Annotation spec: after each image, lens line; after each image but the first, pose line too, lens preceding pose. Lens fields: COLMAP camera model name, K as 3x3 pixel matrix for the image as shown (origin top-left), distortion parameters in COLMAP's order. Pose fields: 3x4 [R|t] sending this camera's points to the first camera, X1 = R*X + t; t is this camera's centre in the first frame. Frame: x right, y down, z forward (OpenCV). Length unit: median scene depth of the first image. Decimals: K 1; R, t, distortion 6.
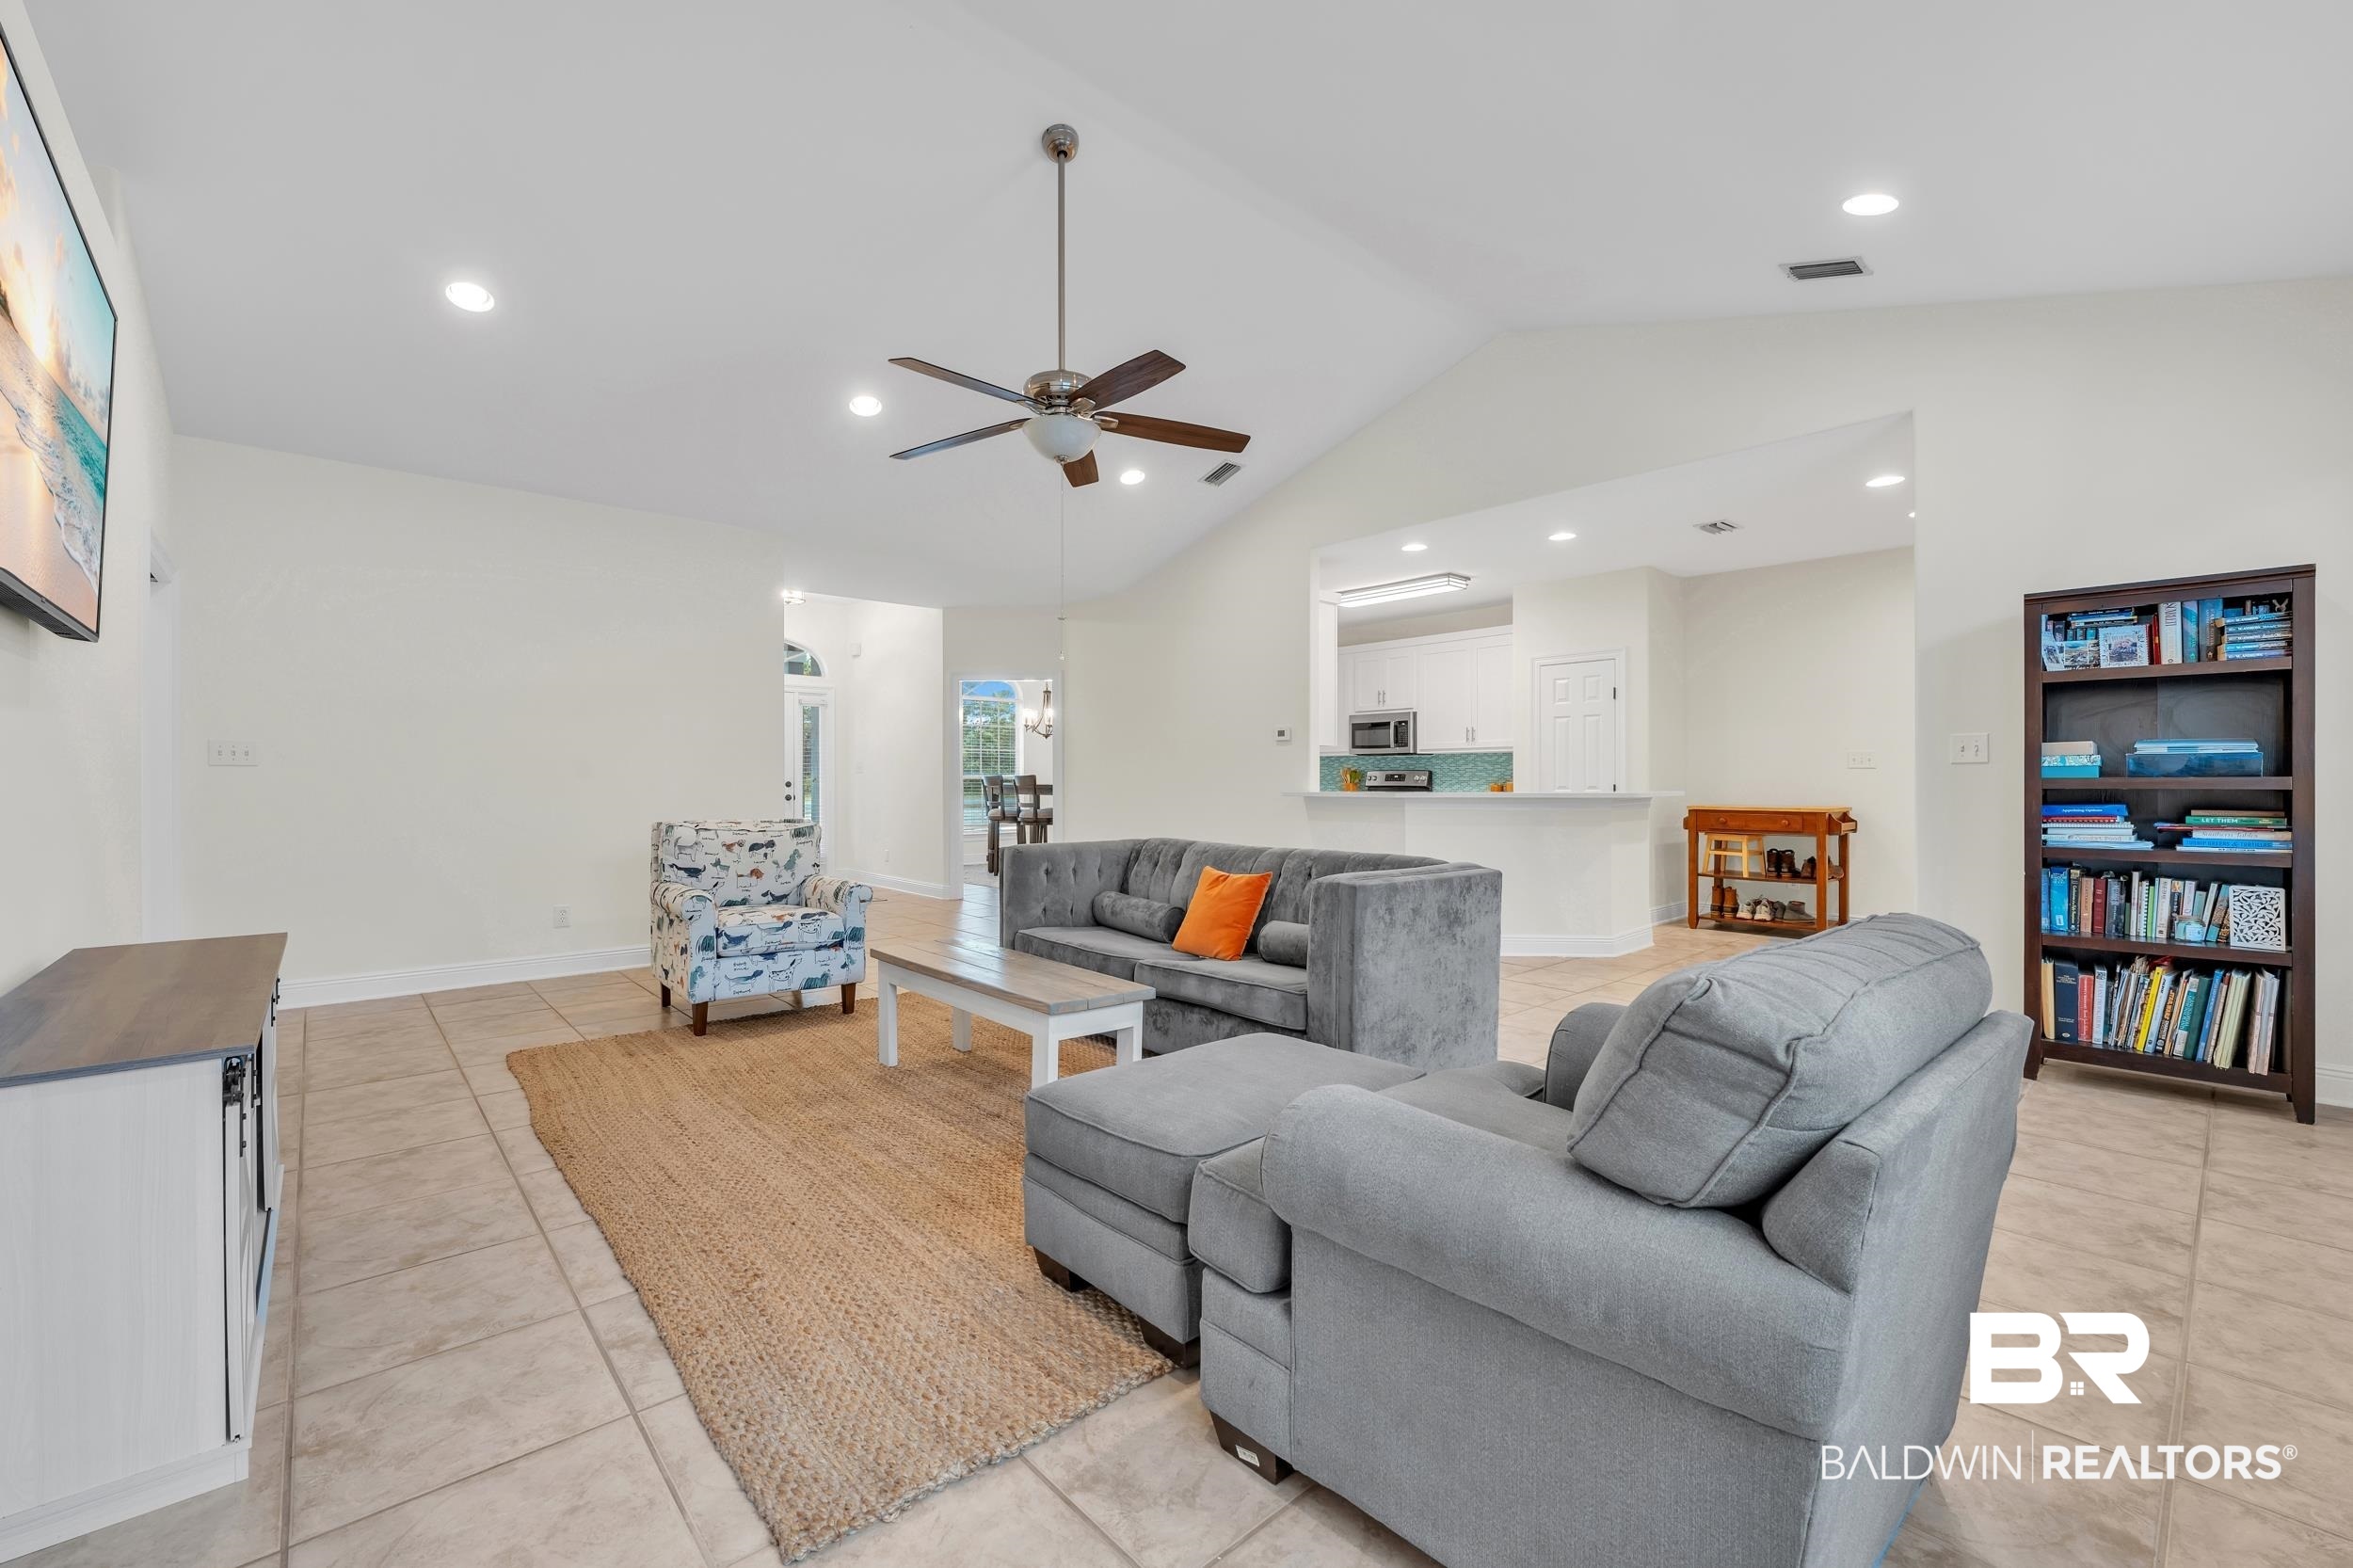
lens RADIAL K [[950.8, 0, 1176.5], [0, 950.8, 784.0], [0, 0, 1]] dist [-0.004945, 0.000189]
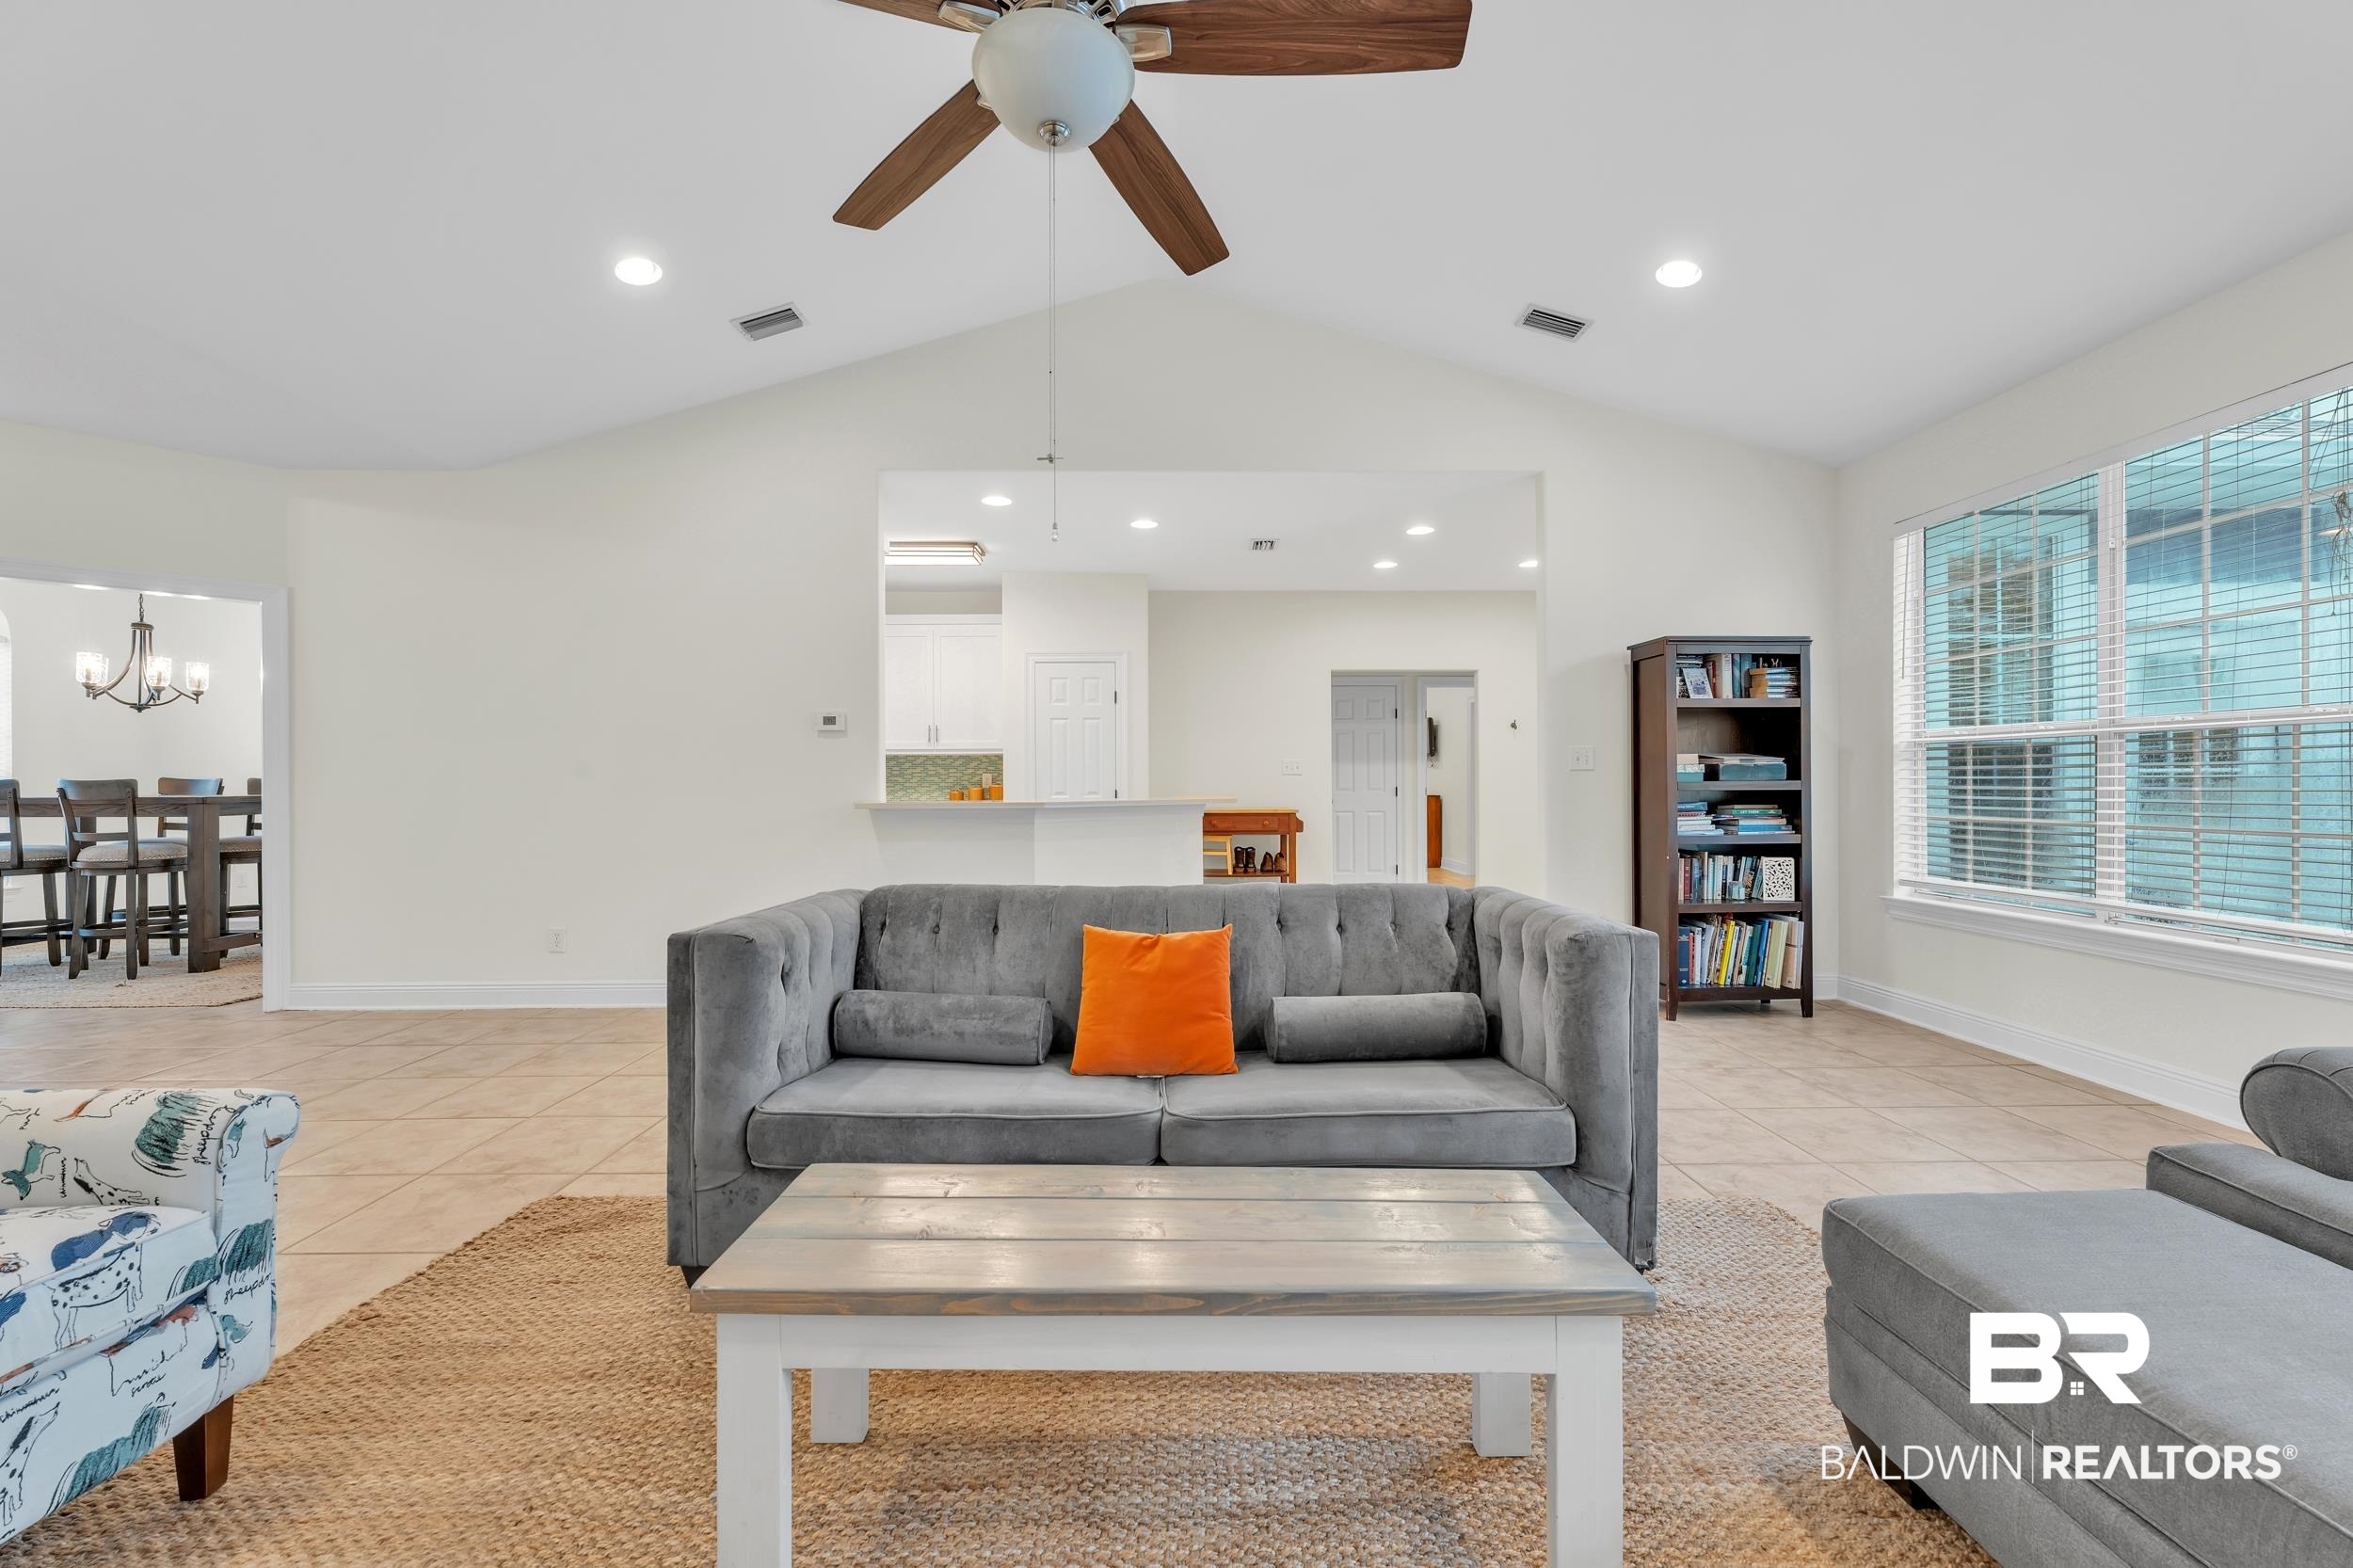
lens RADIAL K [[929.6, 0, 1189.0], [0, 929.6, 787.2], [0, 0, 1]] dist [0.001183, 0.000335]
pose [[0.662570, -0.004674, 0.748985, -0.372024], [0.006948, 0.999976, 0.000094, -0.003348], [-0.748968, 0.005142, 0.662587, 0.541085]]
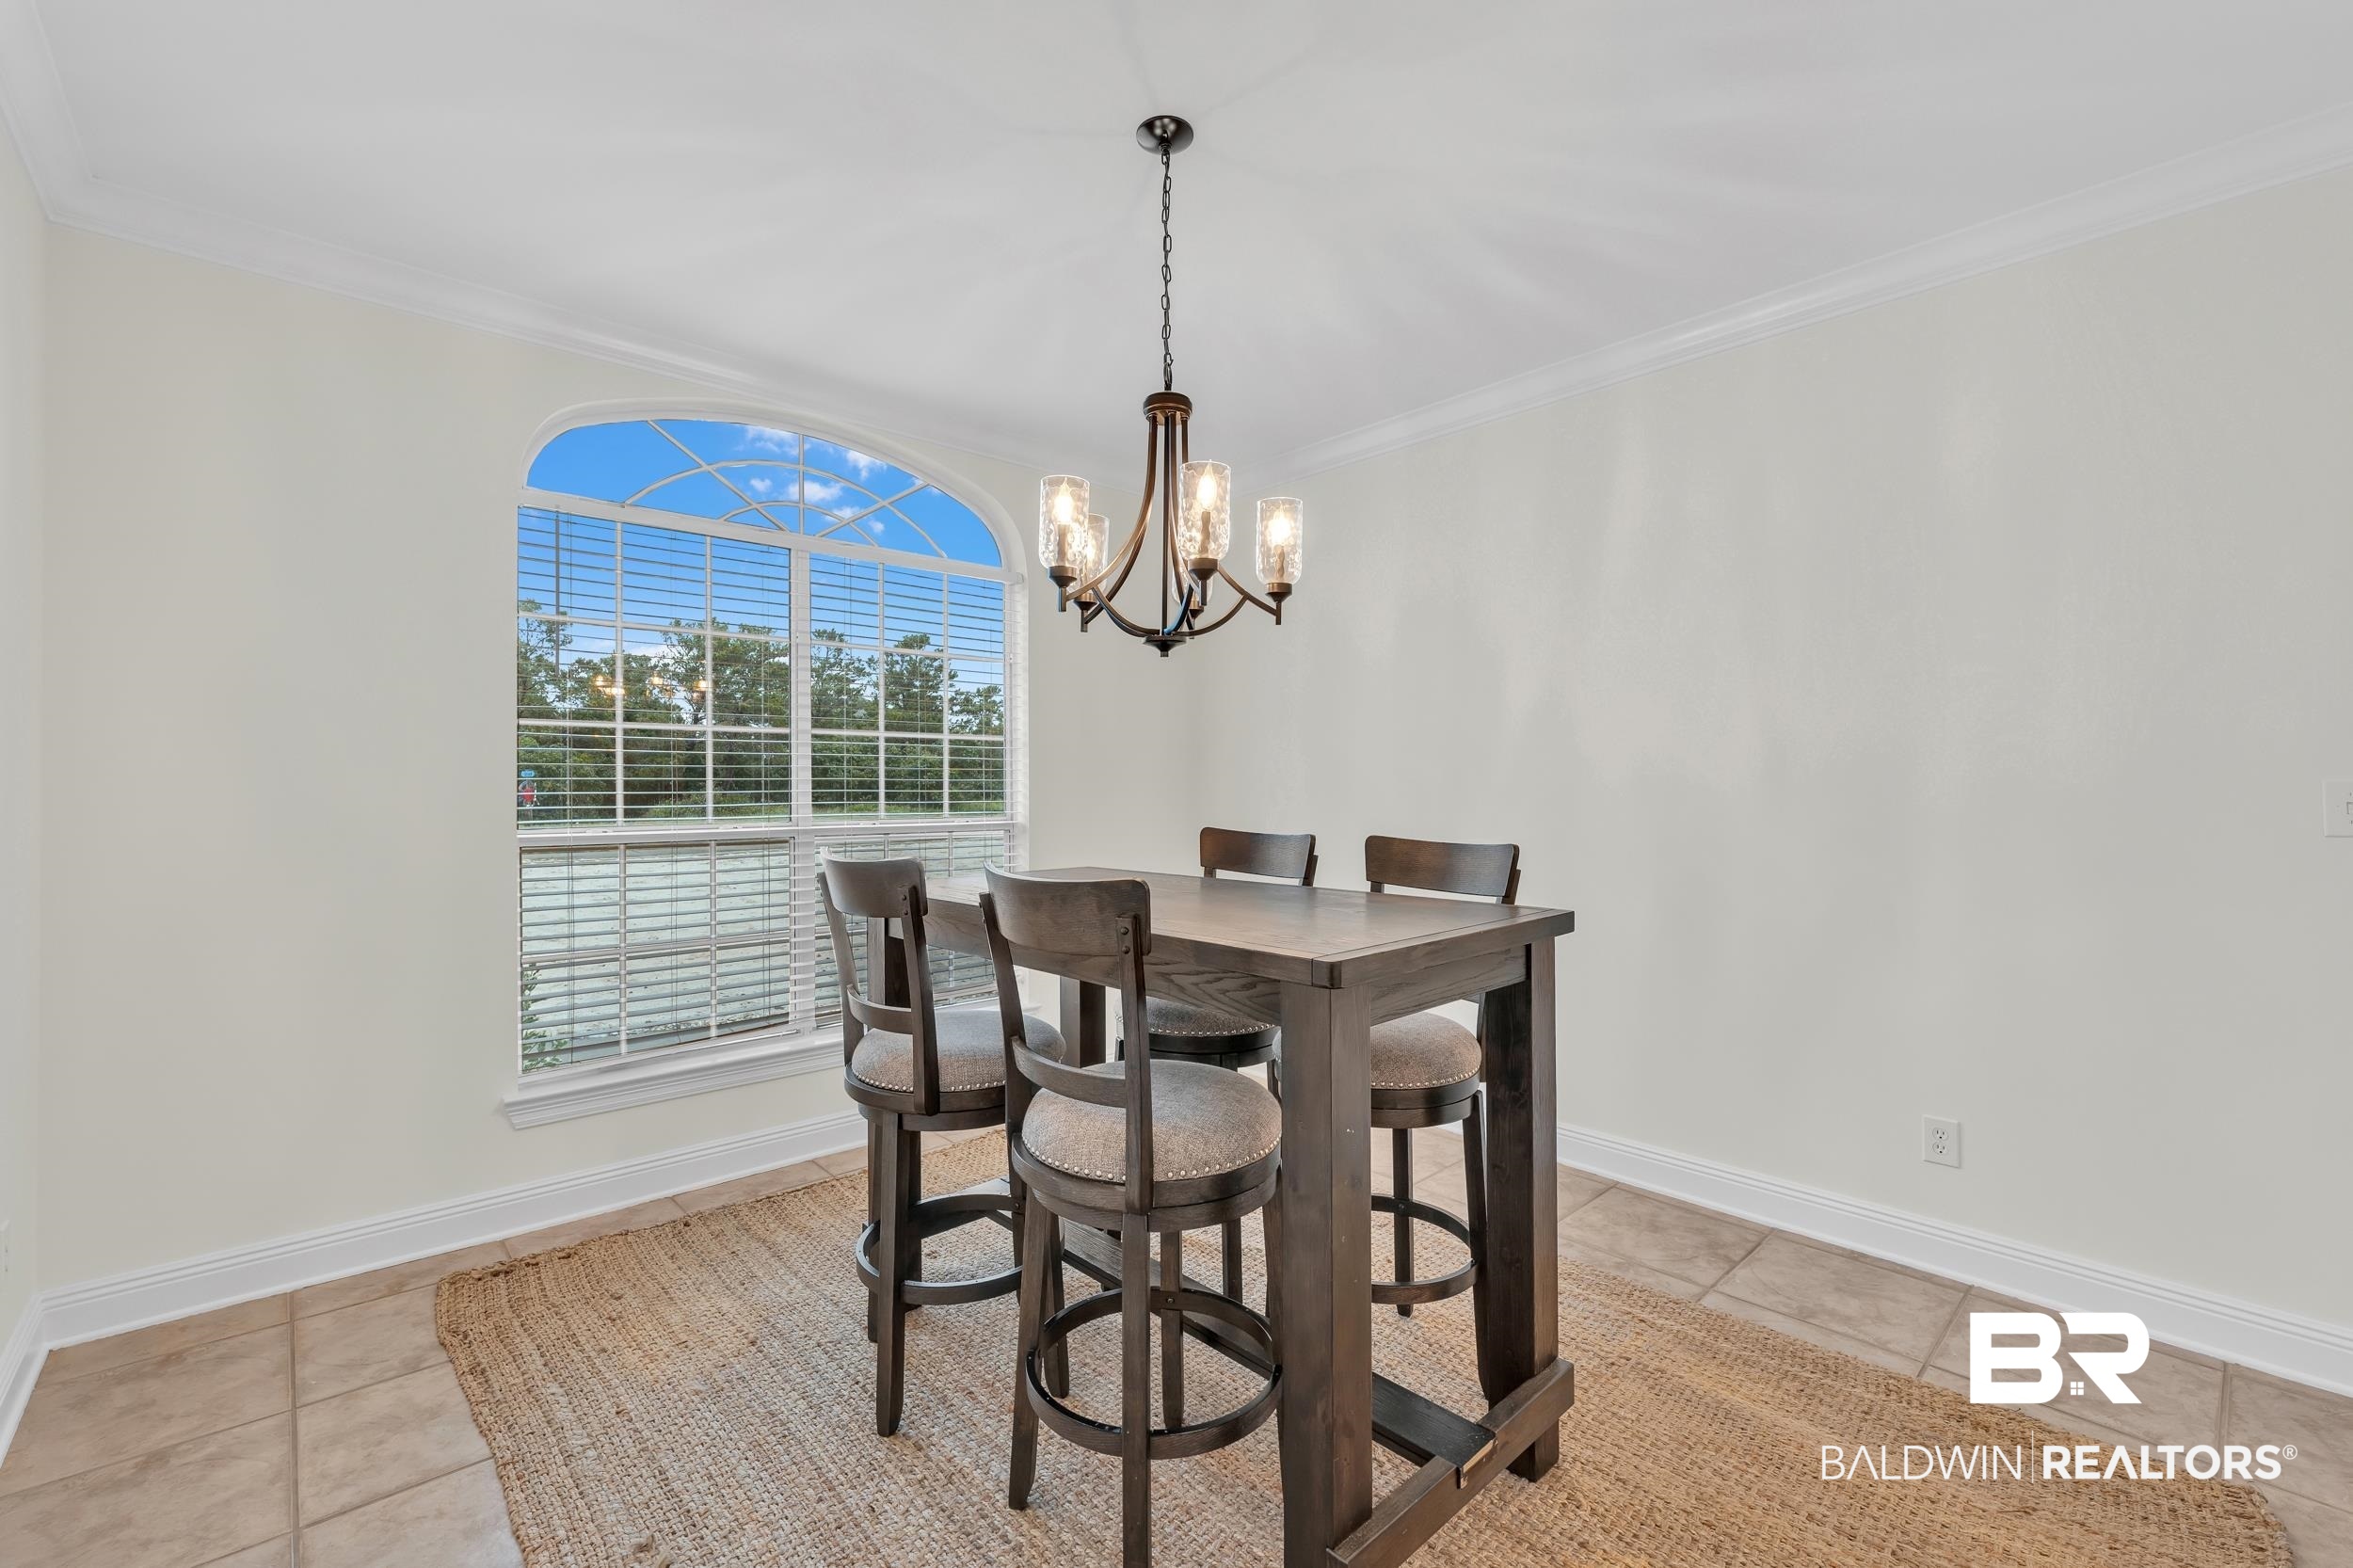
lens RADIAL K [[950.8, 0, 1176.5], [0, 950.8, 784.0], [0, 0, 1]] dist [-0.004945, 0.000189]
pose [[0.999975, -0.001466, -0.006970, -0.357659], [0.001375, 0.999914, -0.013009, -0.055763], [0.006989, 0.012999, 0.999891, 2.191951]]
